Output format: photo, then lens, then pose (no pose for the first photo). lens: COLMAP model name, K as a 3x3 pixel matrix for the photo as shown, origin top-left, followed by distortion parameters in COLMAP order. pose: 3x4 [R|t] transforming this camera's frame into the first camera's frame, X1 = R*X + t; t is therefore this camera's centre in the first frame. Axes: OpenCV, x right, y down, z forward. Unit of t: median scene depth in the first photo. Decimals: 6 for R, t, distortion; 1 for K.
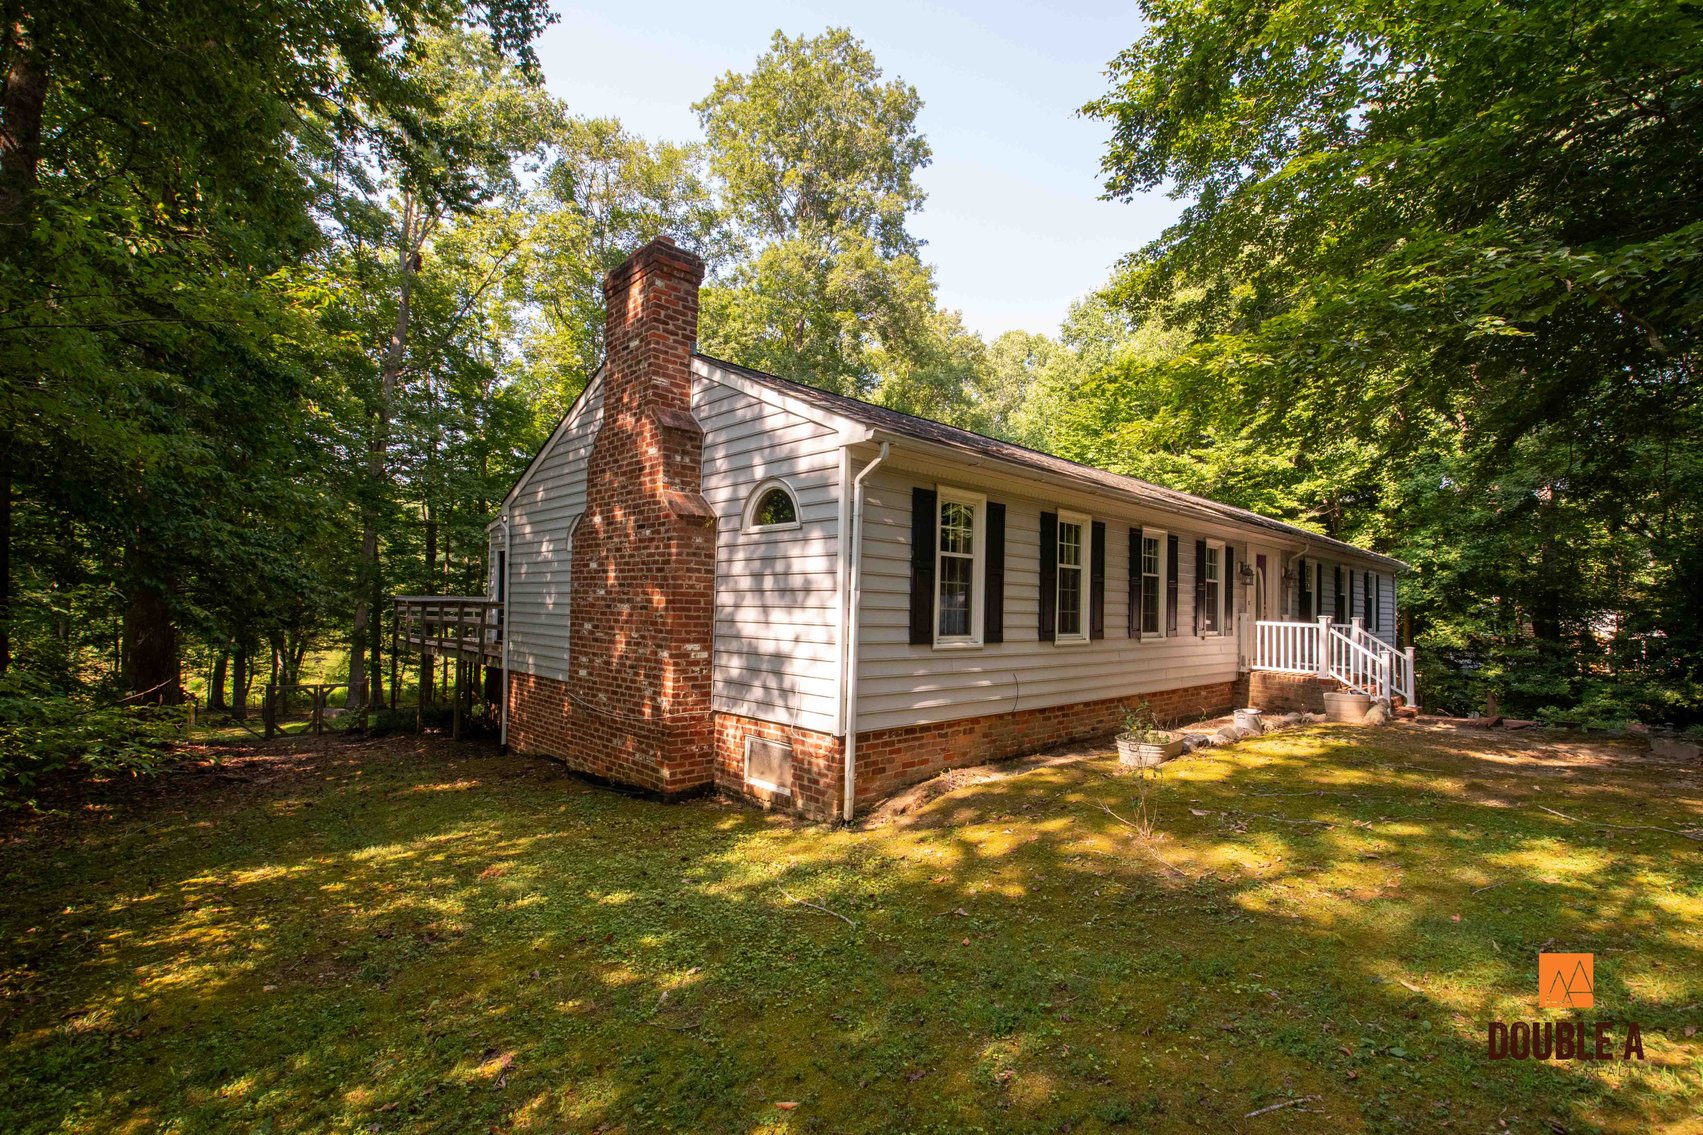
lens RADIAL K [[758.4, 0, 850.3], [0, 758.4, 598.9], [0, 0, 1]] dist [0.014619, -0.030010]
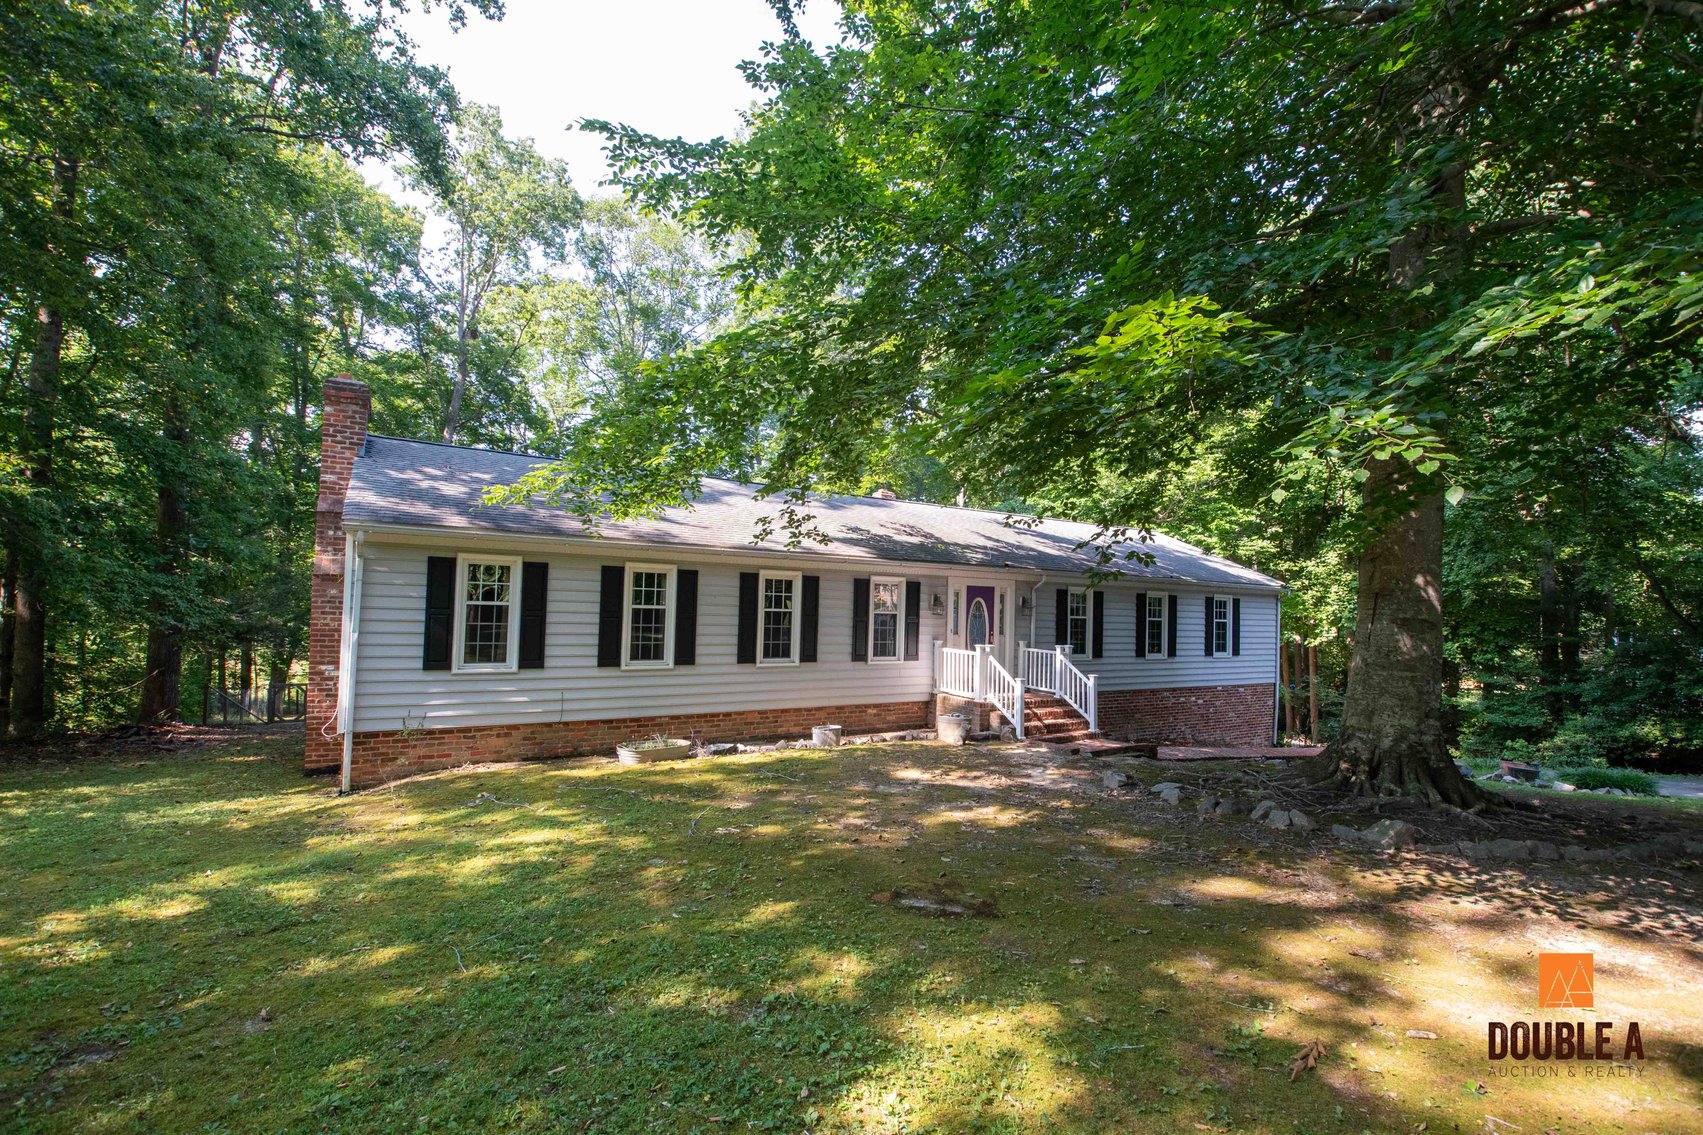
lens RADIAL K [[754.1, 0, 860.4], [0, 754.1, 586.1], [0, 0, 1]] dist [-0.025471, -0.003904]
pose [[0.985269, -0.001332, -0.171005, 0.990549], [-0.002795, 0.999711, -0.023888, -0.056745], [0.170987, 0.024014, 0.984981, -0.191093]]
